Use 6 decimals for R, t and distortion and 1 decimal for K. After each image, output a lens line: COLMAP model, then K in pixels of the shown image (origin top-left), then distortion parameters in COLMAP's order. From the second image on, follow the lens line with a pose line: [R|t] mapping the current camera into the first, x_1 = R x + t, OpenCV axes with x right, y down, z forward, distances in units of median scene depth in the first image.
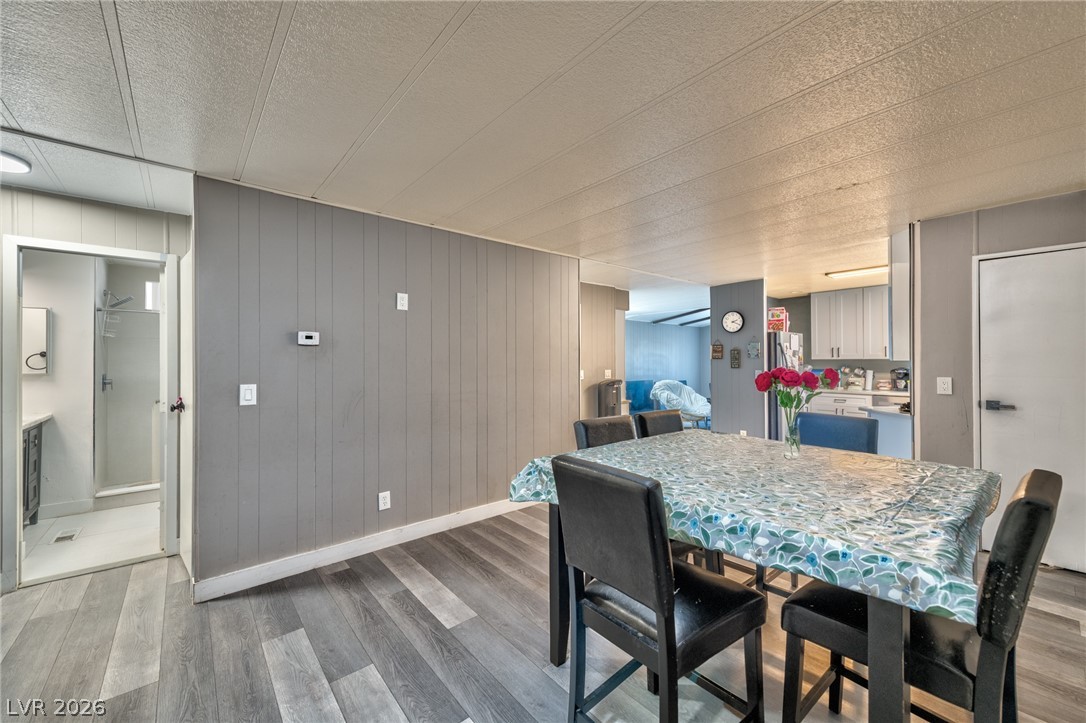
lens RADIAL K [[430.8, 0, 543.0], [0, 430.8, 363.2], [0, 0, 1]] dist [0.008443, -0.000459]
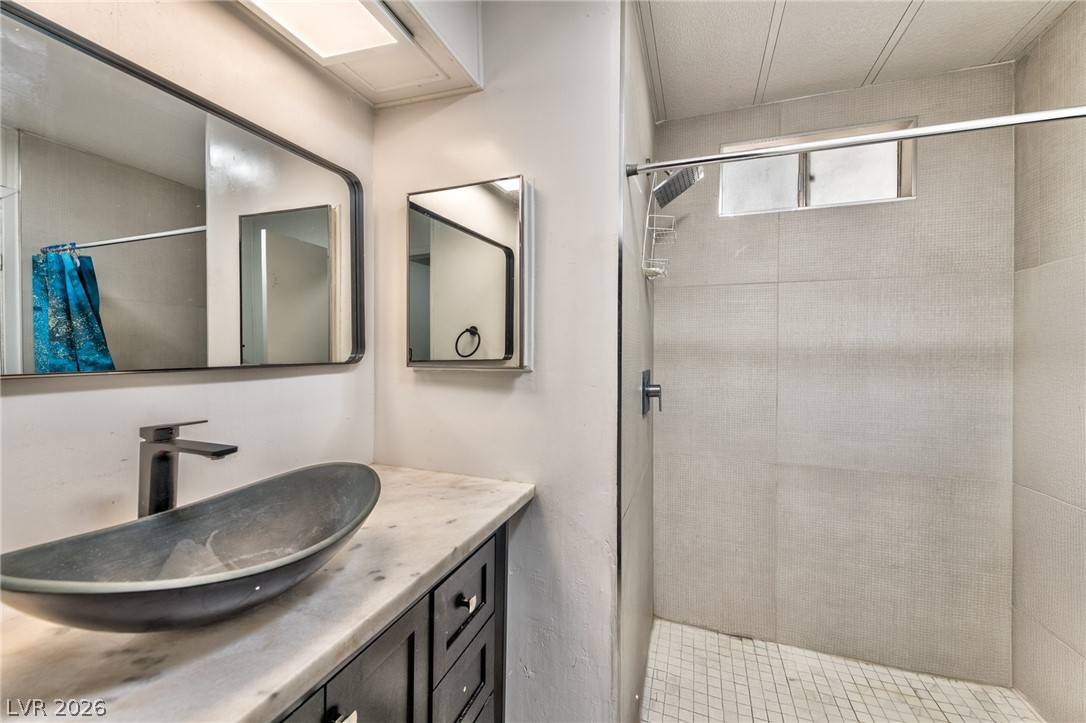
lens RADIAL K [[430.8, 0, 544.4], [0, 430.8, 359.1], [0, 0, 1]] dist [0.008443, -0.000459]
pose [[0.509386, 0.012381, -0.860449, -0.762083], [-0.001985, 0.999911, 0.013213, 0.012718], [0.860536, -0.005022, 0.509365, 0.760730]]
